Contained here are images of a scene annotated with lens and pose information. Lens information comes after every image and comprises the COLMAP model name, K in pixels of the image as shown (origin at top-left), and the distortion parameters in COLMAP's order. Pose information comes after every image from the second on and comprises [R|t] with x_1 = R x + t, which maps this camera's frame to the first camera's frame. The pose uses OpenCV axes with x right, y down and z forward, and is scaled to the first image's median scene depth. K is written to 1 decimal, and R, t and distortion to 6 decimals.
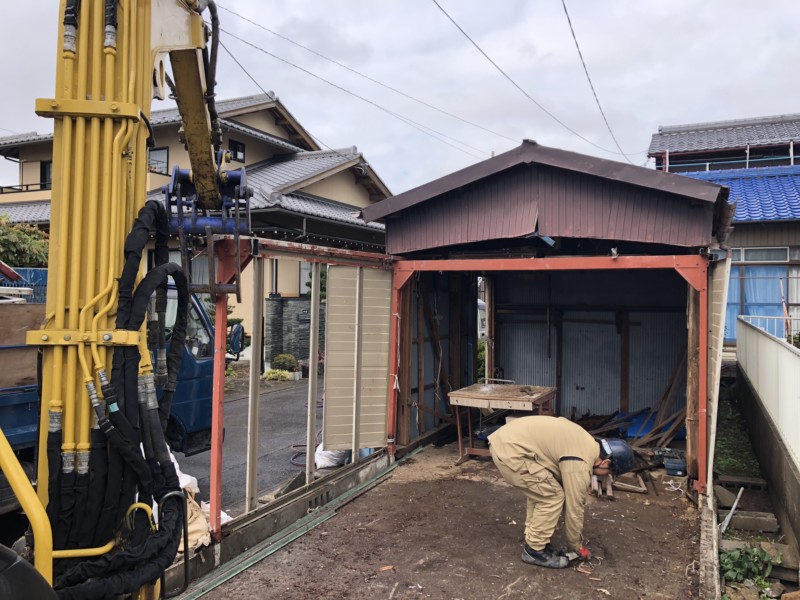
lens RADIAL K [[658.4, 0, 399.8], [0, 658.4, 291.4], [0, 0, 1]] dist [0.082718, -0.112800]
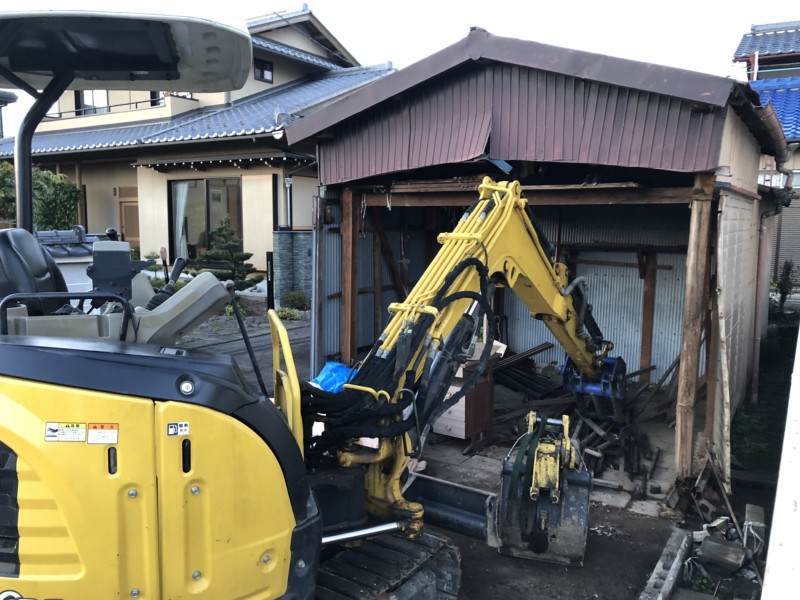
lens RADIAL K [[662.1, 0, 389.8], [0, 662.1, 296.0], [0, 0, 1]] dist [0.076125, -0.073299]
pose [[0.991083, 0.013811, -0.132530, 0.177949], [0.001545, 0.993356, 0.115069, -0.014786], [0.133238, -0.114248, 0.984477, 0.191410]]
